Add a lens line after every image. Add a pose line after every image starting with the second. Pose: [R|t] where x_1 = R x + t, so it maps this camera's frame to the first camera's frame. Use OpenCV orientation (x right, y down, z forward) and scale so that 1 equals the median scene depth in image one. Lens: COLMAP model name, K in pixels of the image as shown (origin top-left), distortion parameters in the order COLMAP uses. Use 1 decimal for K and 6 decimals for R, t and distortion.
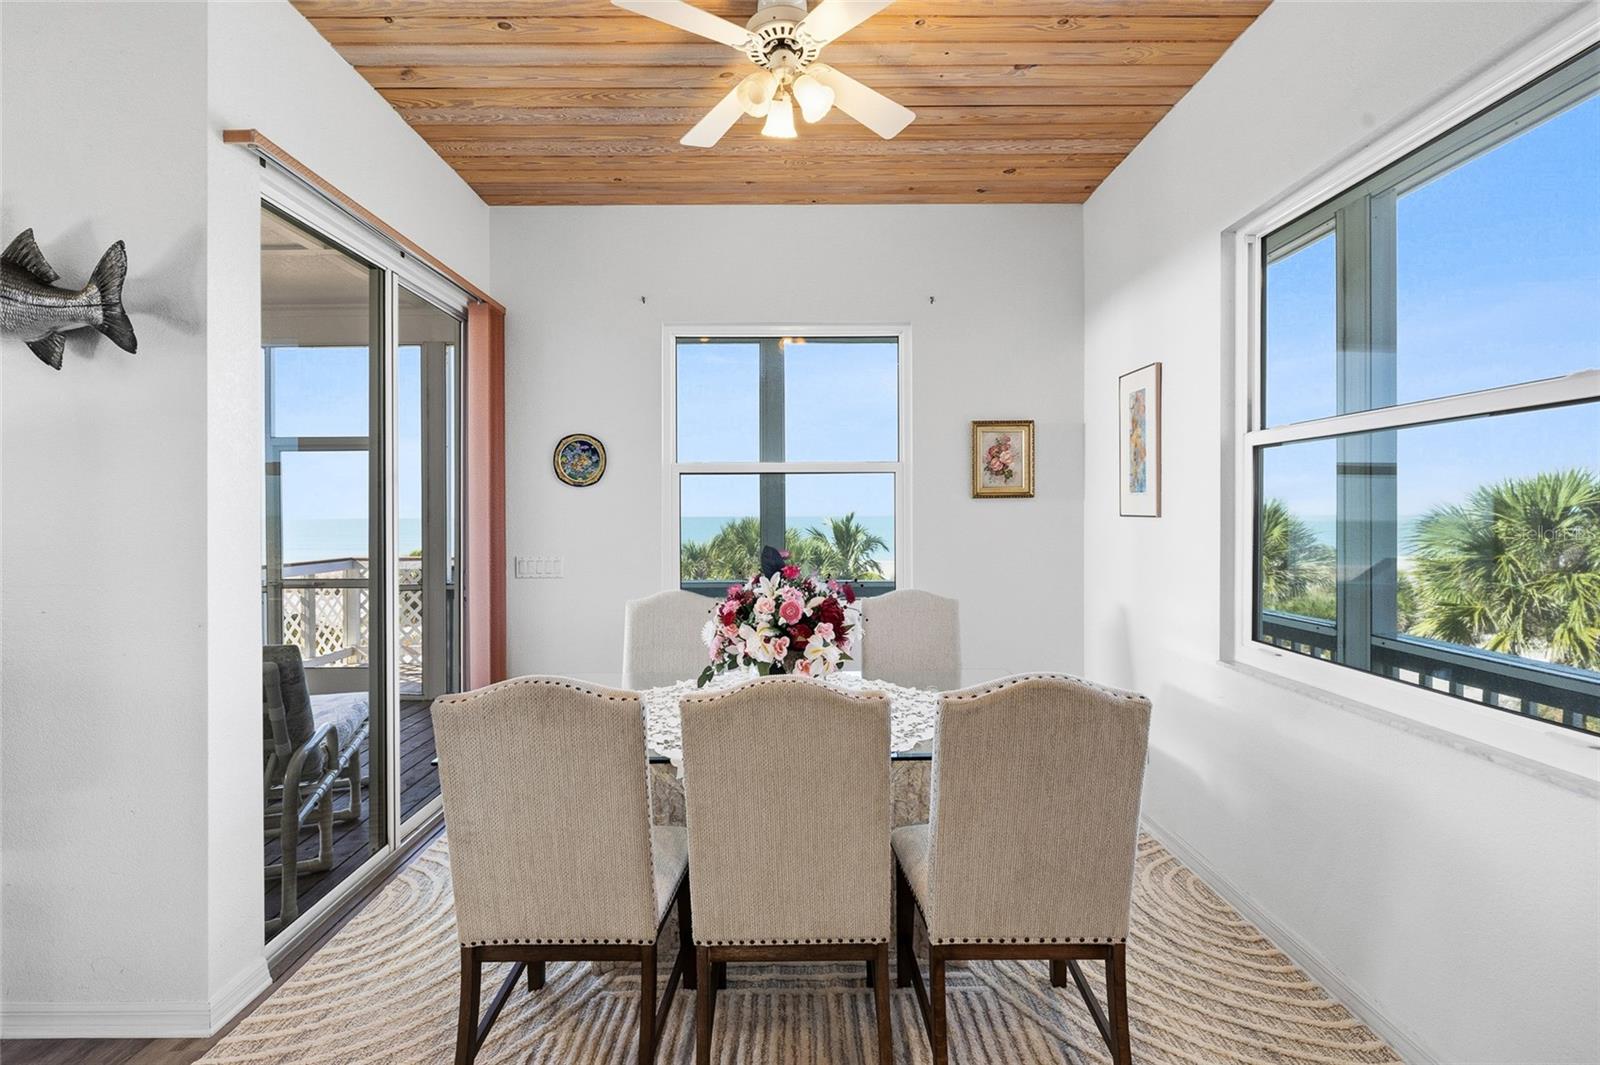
lens RADIAL K [[713.9, 0, 800.3], [0, 713.9, 516.2], [0, 0, 1]] dist [-0.005465, 0.001282]
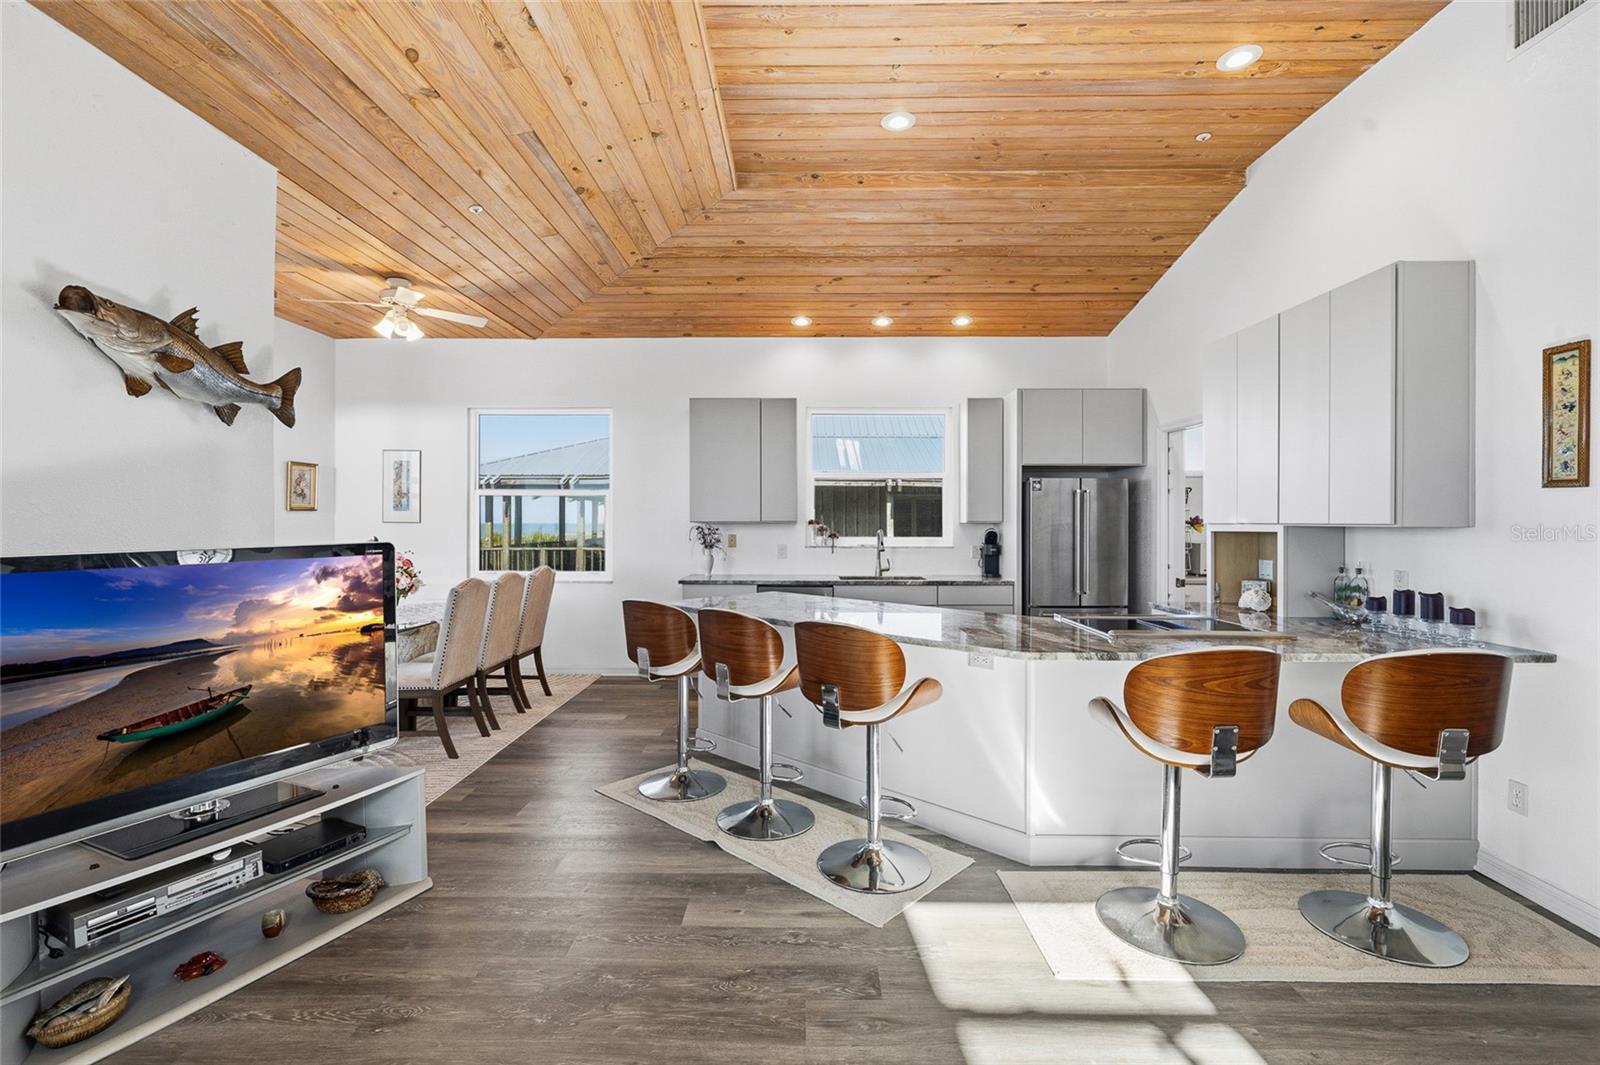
lens RADIAL K [[715.2, 0, 799.6], [0, 715.2, 524.7], [0, 0, 1]] dist [-0.005845, 0.001167]
pose [[0.023988, 0.000238, 0.999712, -1.528356], [0.001311, 0.999999, -0.000270, 0.008594], [-0.999711, 0.001317, 0.023988, -0.179340]]
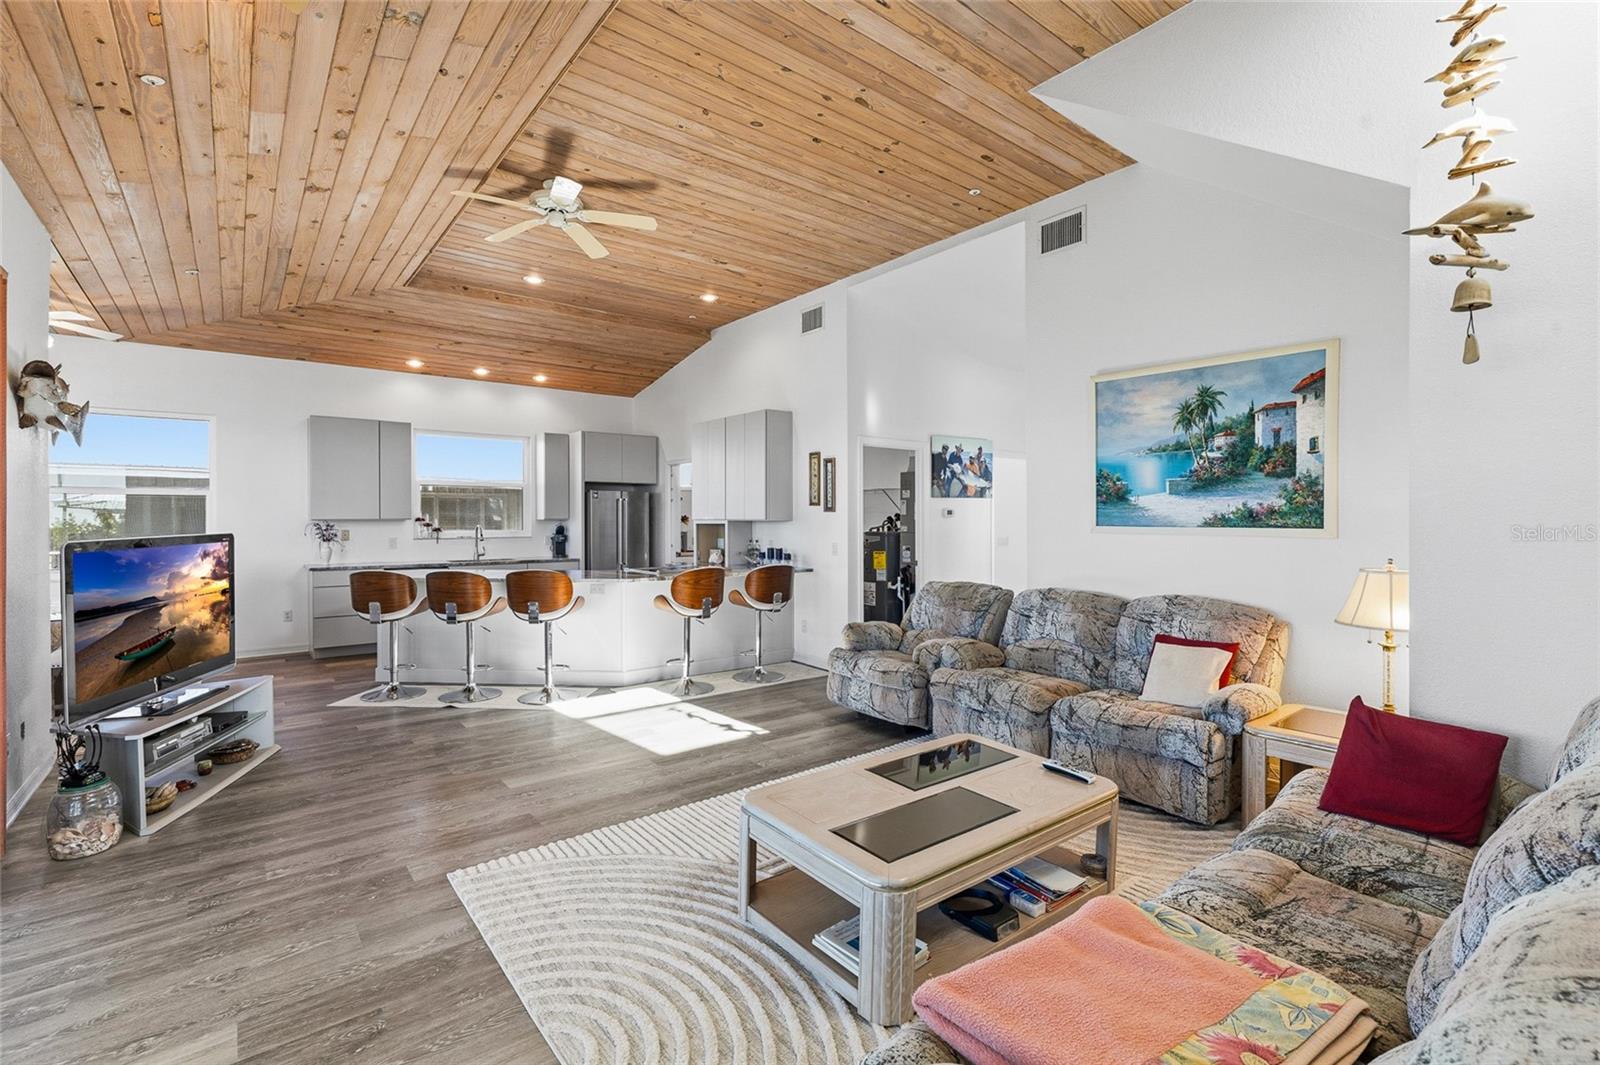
lens RADIAL K [[712.2, 0, 797.0], [0, 712.2, 520.6], [0, 0, 1]] dist [-0.002906, 0.000427]
pose [[-0.613116, 0.002934, 0.789988, -2.356959], [0.005617, 0.999984, 0.000645, 0.010740], [-0.789973, 0.004832, -0.613122, 0.328728]]
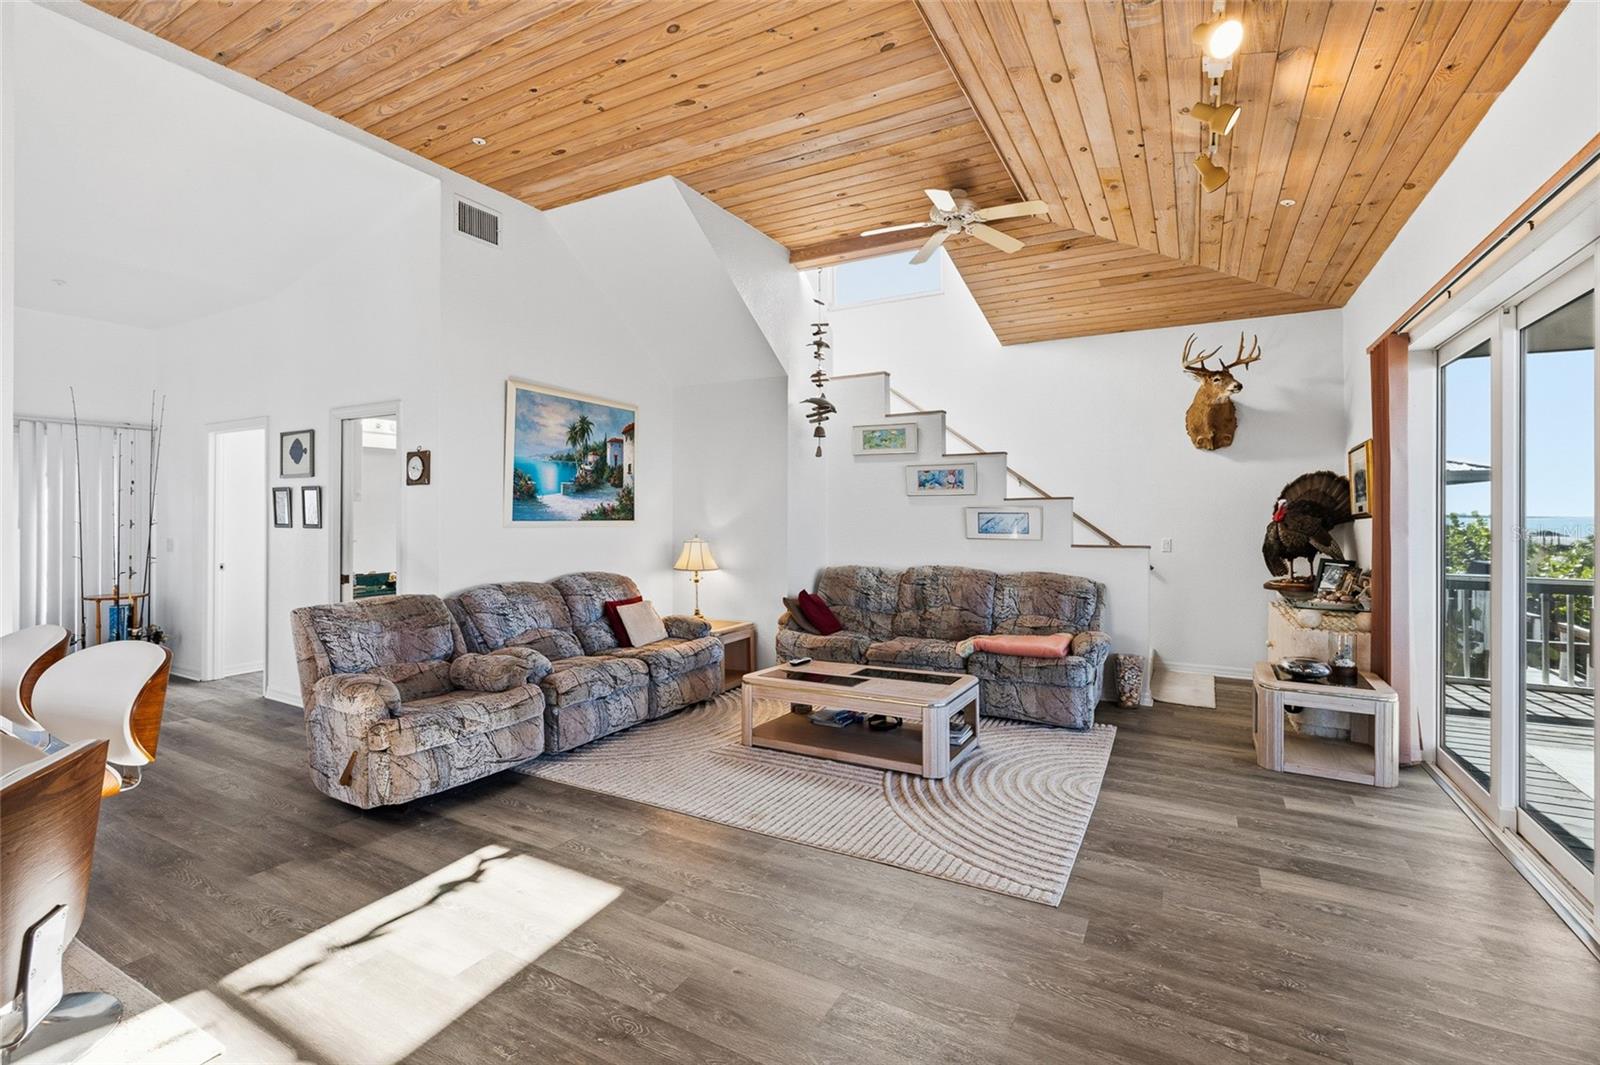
lens RADIAL K [[718.1, 0, 803.0], [0, 718.1, 511.6], [0, 0, 1]] dist [-0.004748, 0.000059]
pose [[-0.494535, -0.000156, -0.869158, -0.578816], [-0.000306, 1.000000, -0.000005, 0.005763], [0.869158, 0.000264, -0.494535, 0.284588]]
